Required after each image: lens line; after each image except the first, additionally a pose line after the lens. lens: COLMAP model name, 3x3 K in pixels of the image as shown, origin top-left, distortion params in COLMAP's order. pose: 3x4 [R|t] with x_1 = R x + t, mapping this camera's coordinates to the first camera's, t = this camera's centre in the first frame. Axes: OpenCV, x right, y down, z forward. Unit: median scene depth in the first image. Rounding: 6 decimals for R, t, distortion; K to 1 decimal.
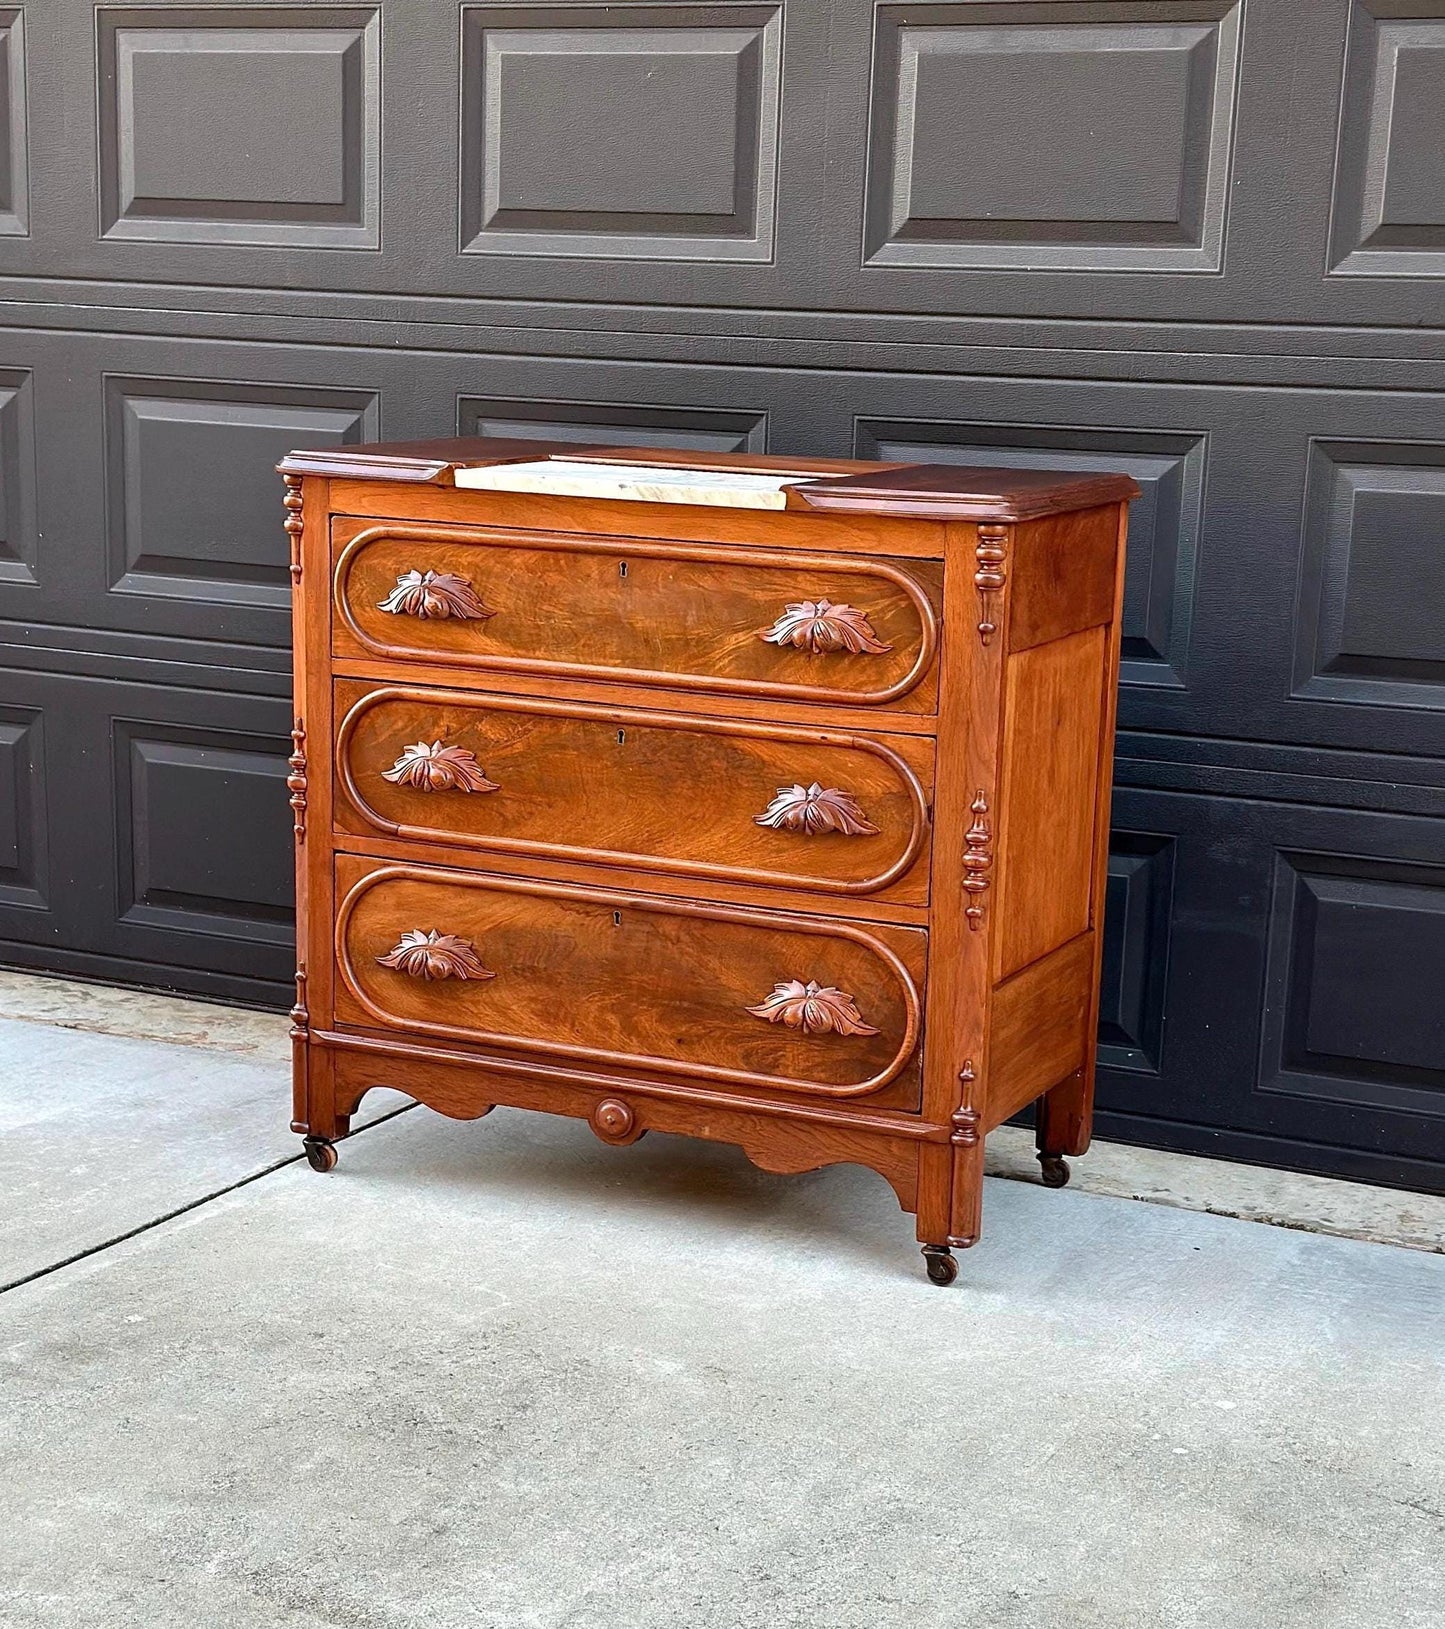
lens RADIAL K [[2967.3, 0, 716.5], [0, 2967.3, 983.0], [0, 0, 1]] dist [0.150396, -0.184279]
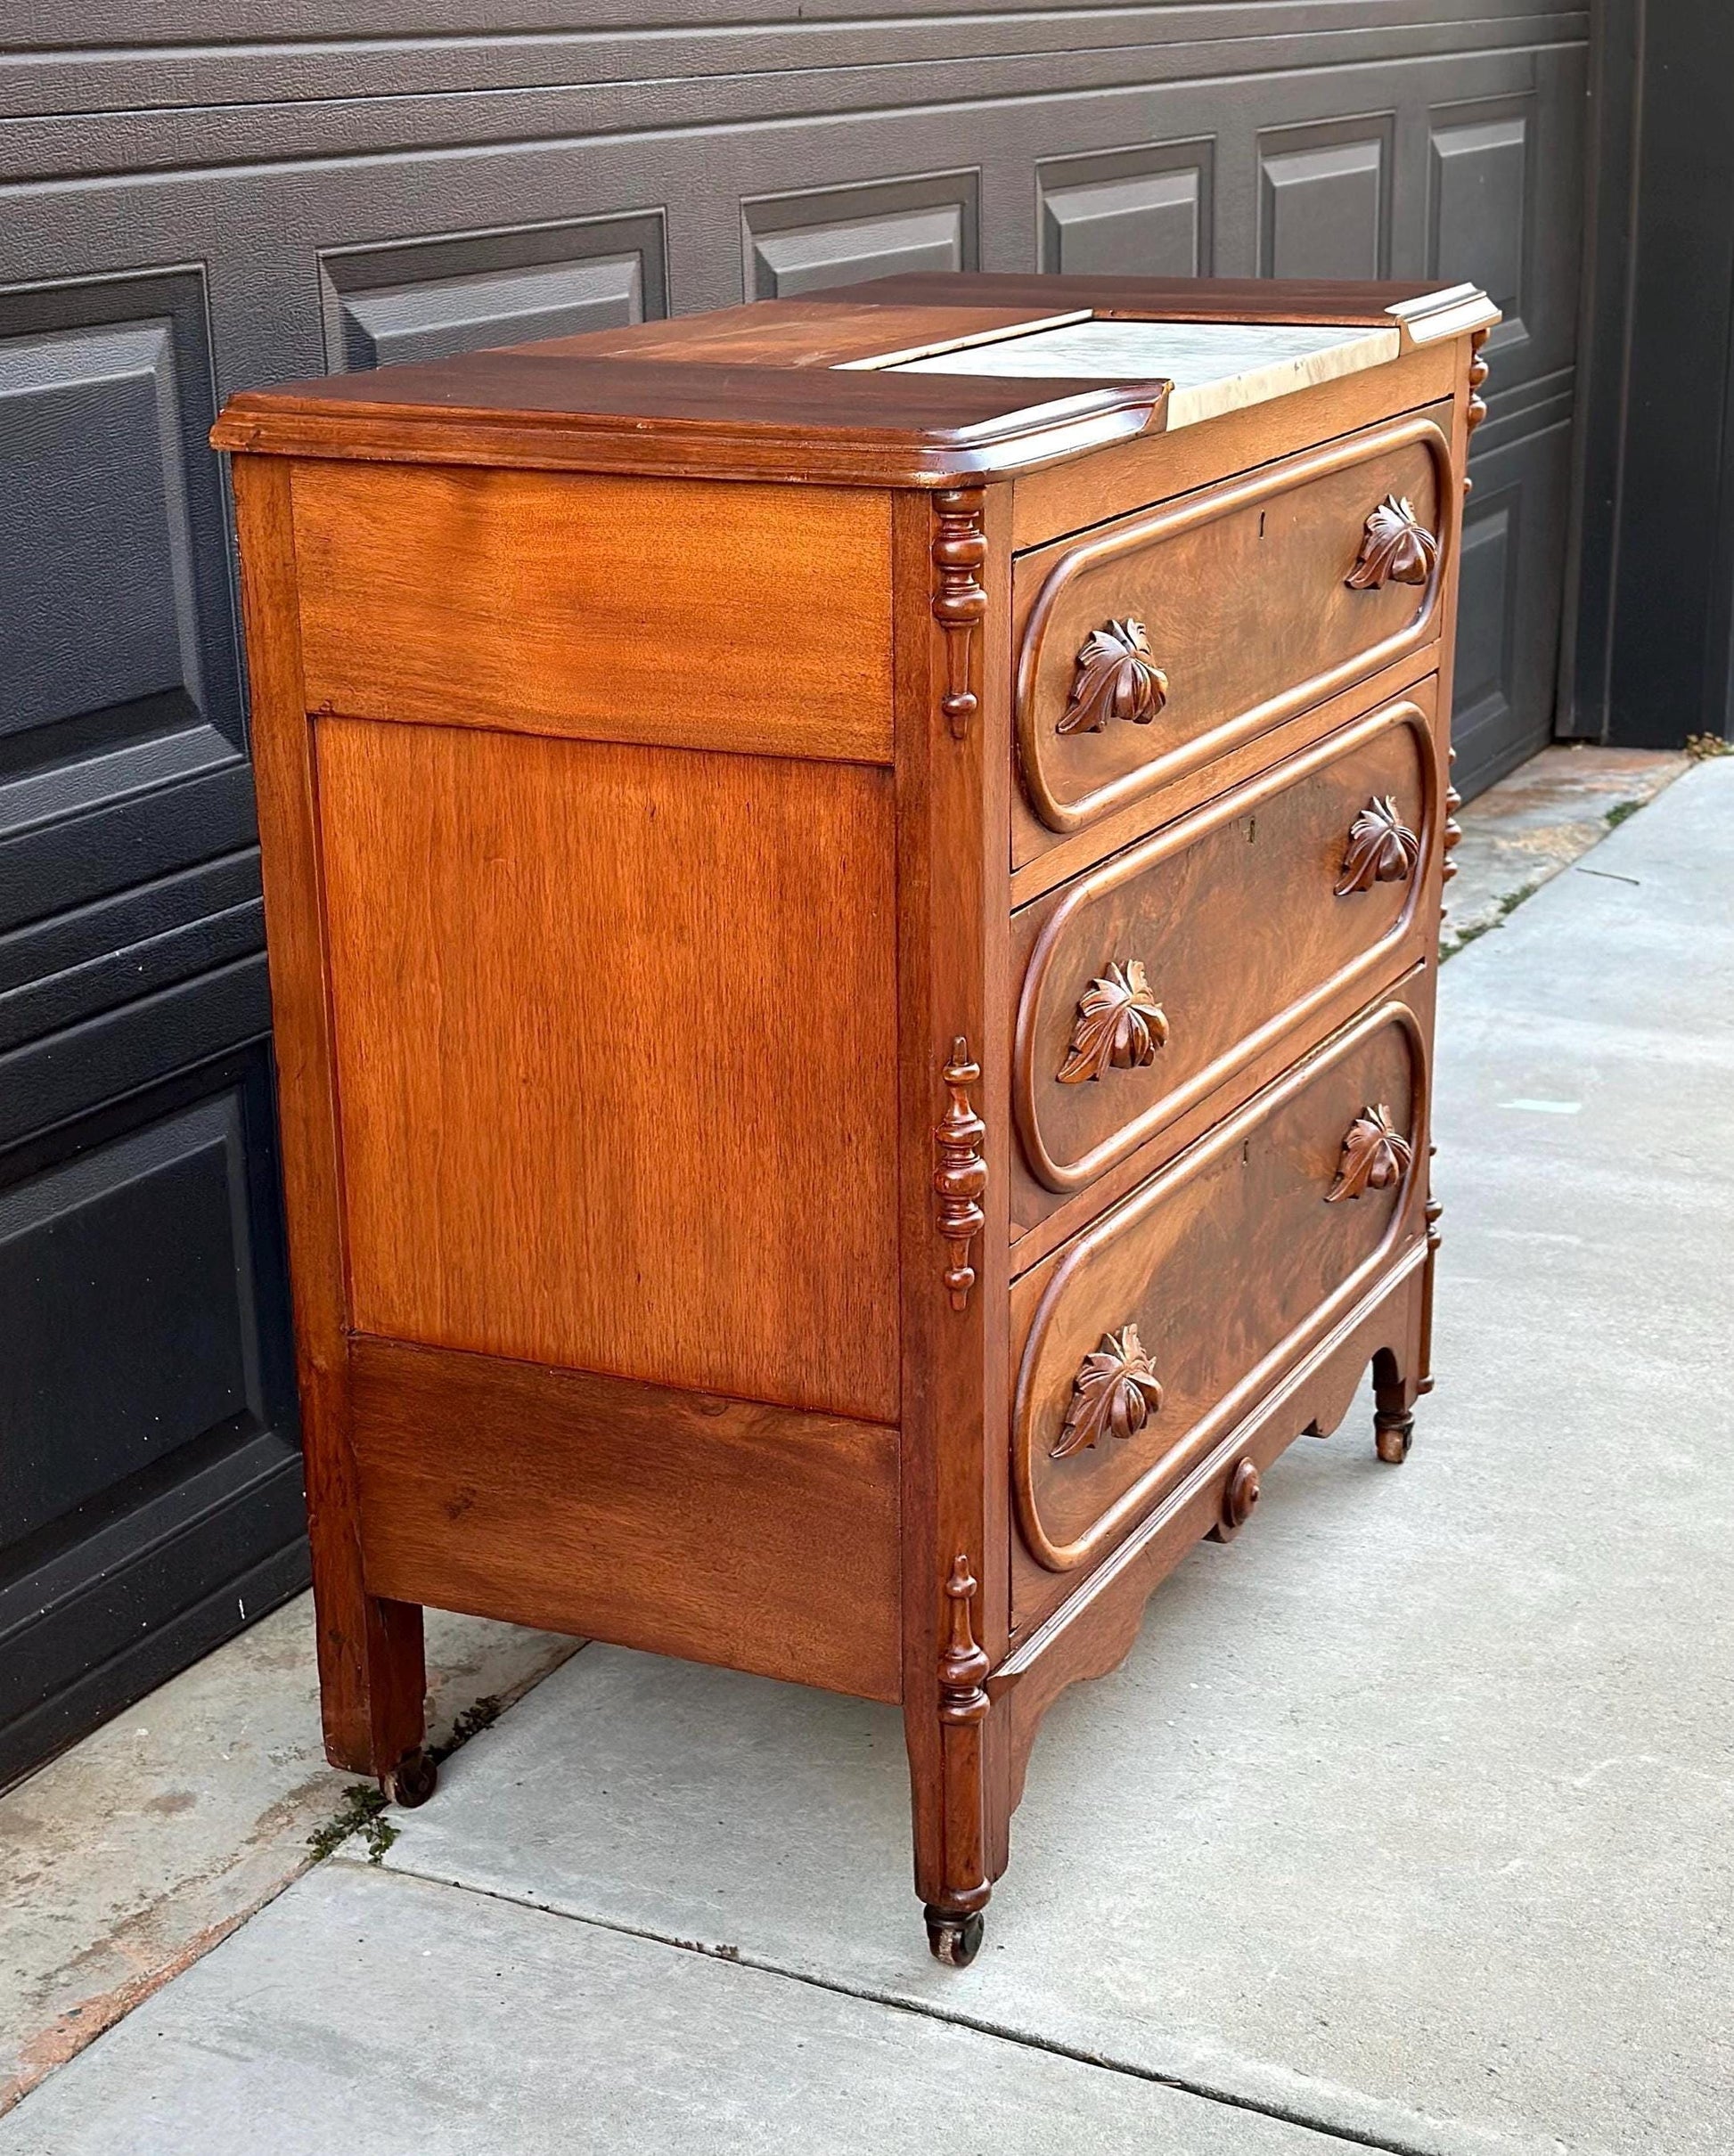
lens RADIAL K [[3540.0, 0, 823.2], [0, 3540.0, 1228.9], [0, 0, 1]] dist [0.147048, 0.008360]
pose [[0.015022, -0.356338, 0.934236, -0.666431], [0.251732, 0.905594, 0.341366, -0.257720], [-0.967680, 0.230049, 0.103306, 1.013243]]
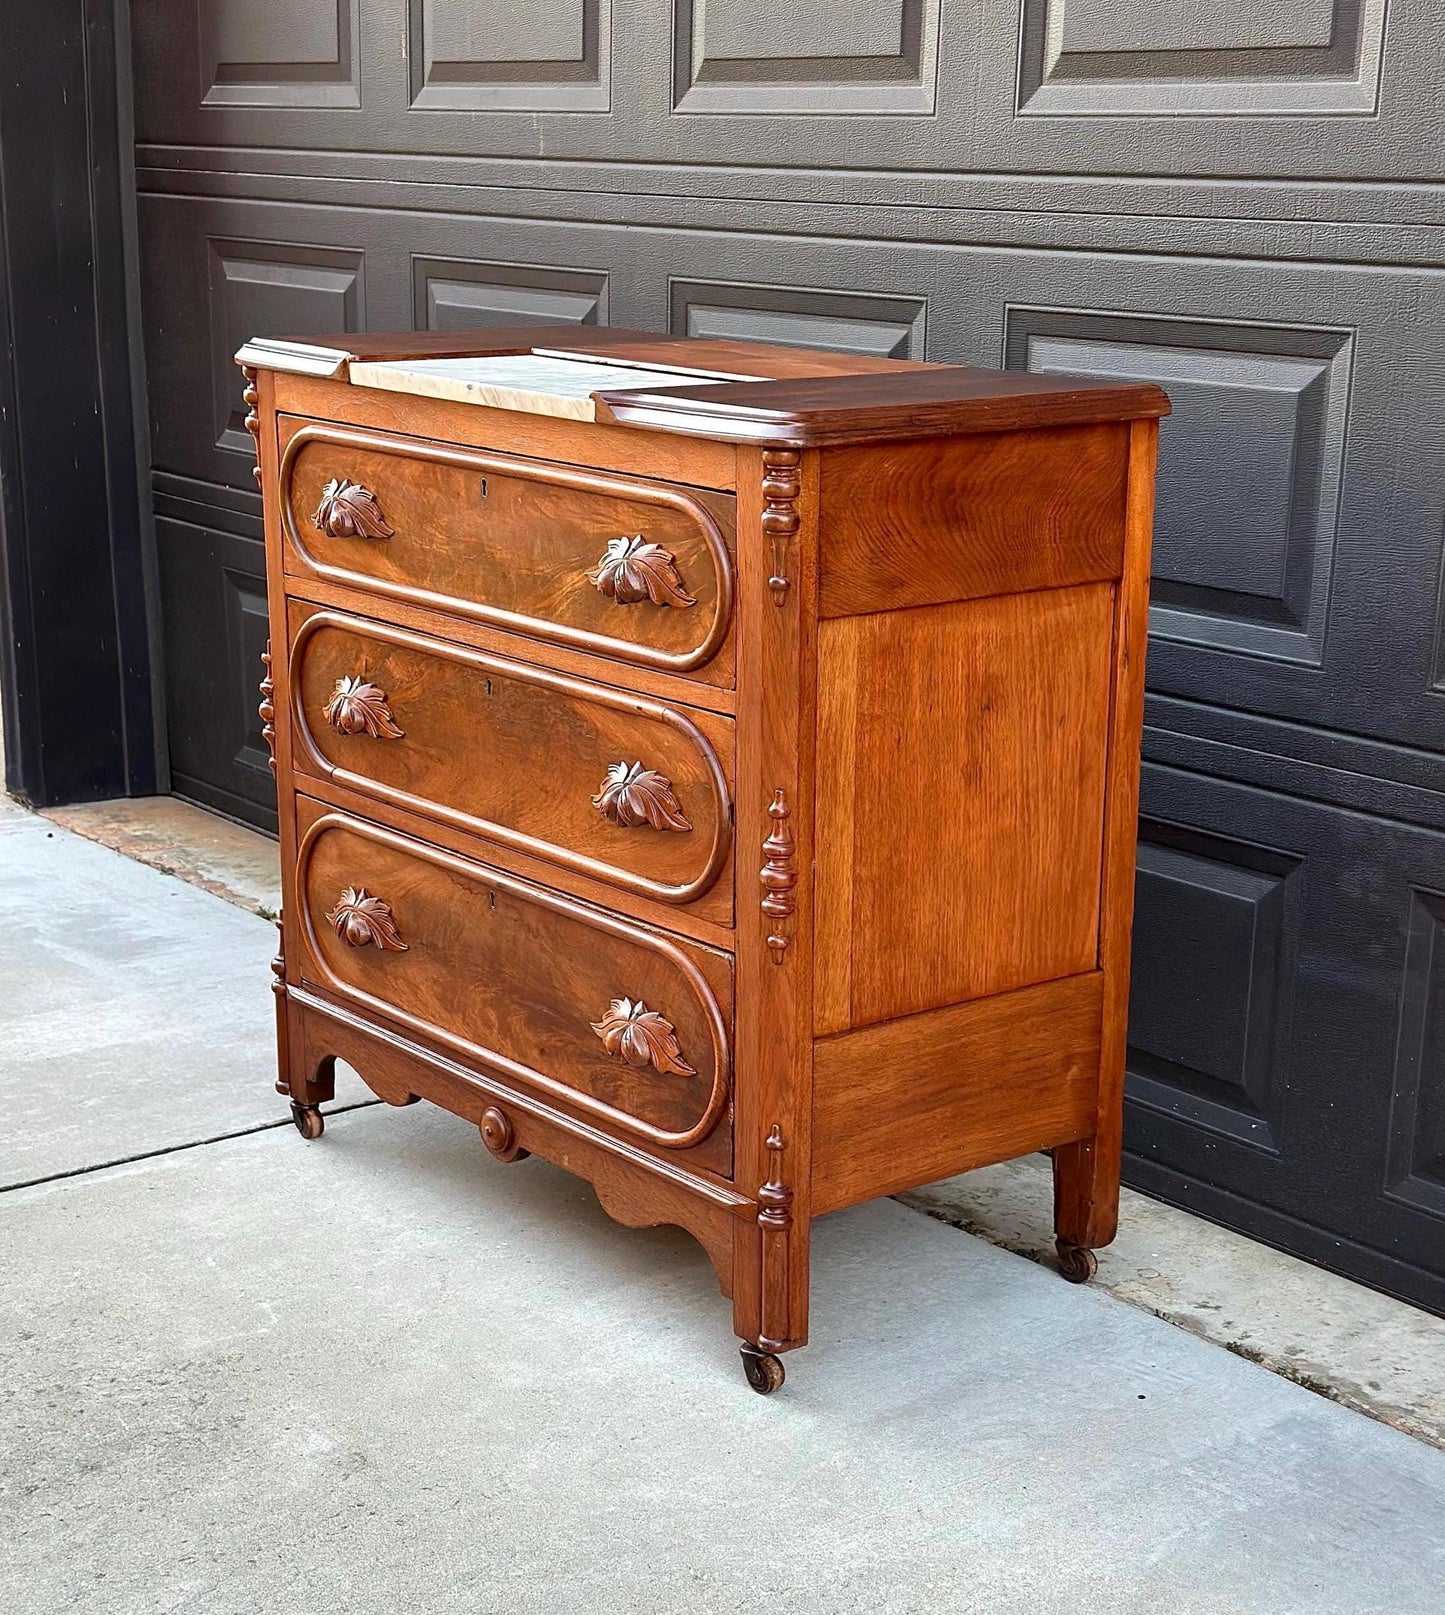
lens RADIAL K [[2796.4, 0, 728.0], [0, 2796.4, 983.6], [0, 0, 1]] dist [0.171744, -0.269102]
pose [[0.893986, 0.112825, -0.433659, 0.379644], [-0.090523, 0.993302, 0.071814, -0.061833], [0.438857, -0.024945, 0.898211, 0.306683]]
